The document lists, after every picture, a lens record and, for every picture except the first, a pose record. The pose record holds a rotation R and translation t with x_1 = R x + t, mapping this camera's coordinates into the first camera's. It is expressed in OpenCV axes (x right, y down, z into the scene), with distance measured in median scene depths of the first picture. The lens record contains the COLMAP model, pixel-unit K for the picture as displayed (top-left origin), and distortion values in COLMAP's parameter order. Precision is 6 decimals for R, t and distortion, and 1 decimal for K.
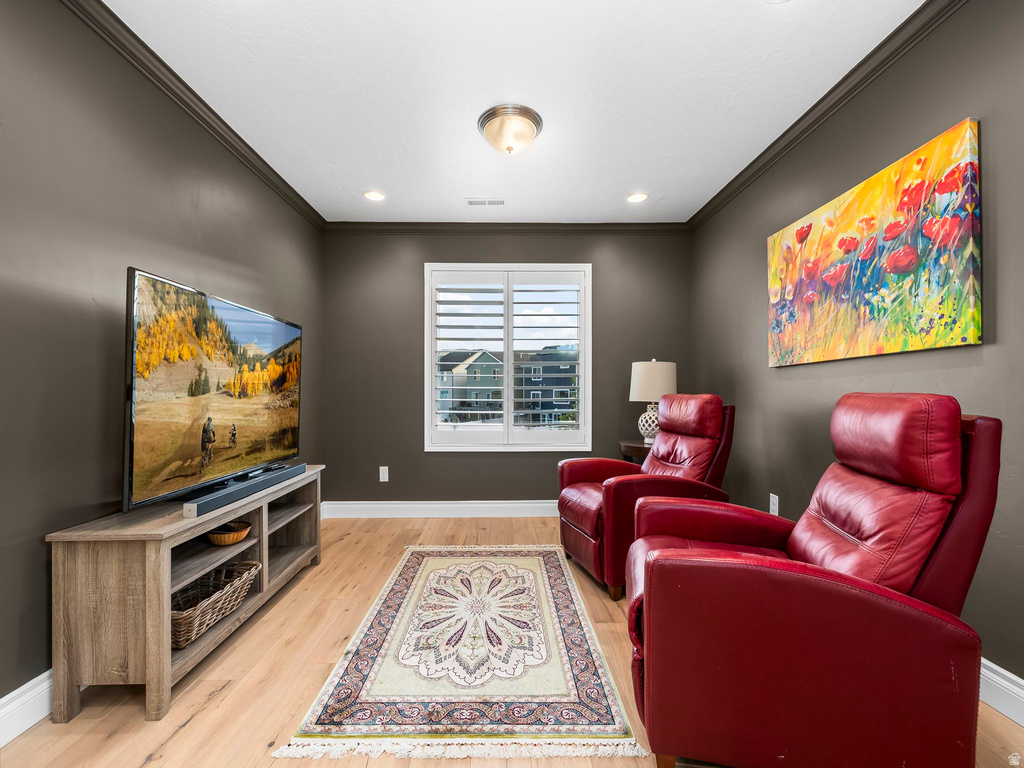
lens RADIAL K [[428.8, 0, 512.3], [0, 428.8, 393.4], [0, 0, 1]] dist [-0.002476, -0.002369]
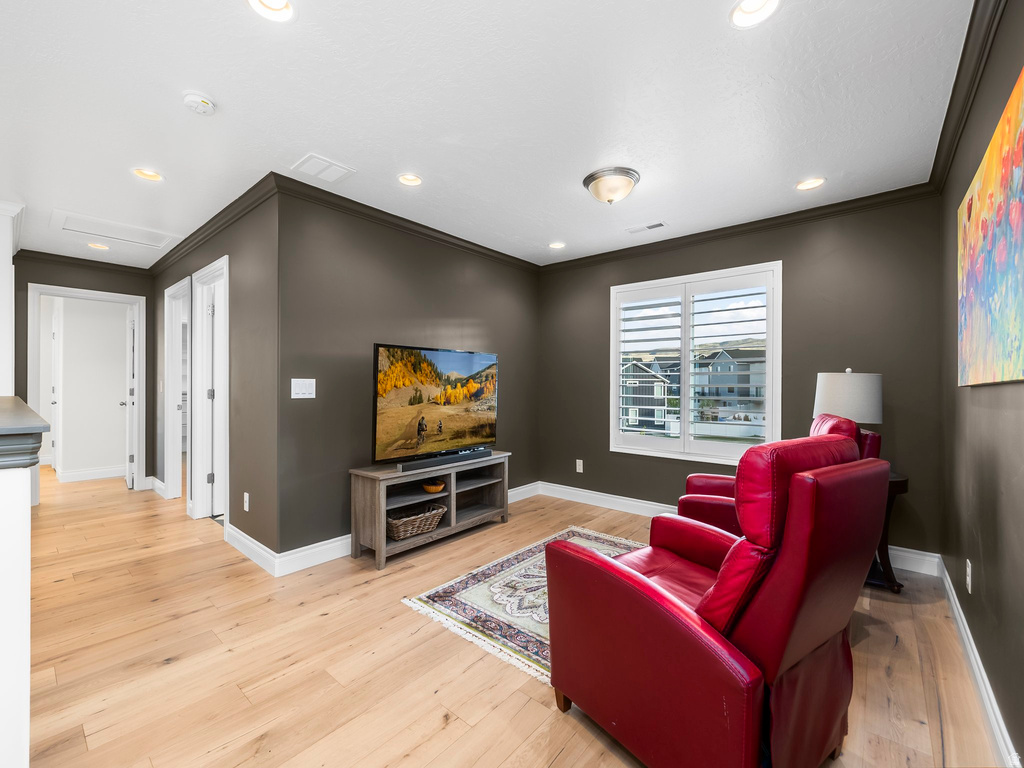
lens RADIAL K [[428.8, 0, 511.2], [0, 428.8, 378.4], [0, 0, 1]] dist [-0.002476, -0.002369]
pose [[0.753423, -0.005577, -0.657513, 0.724547], [-0.007625, 0.999823, -0.017217, -0.075572], [0.657492, 0.017986, 0.753247, -0.088466]]
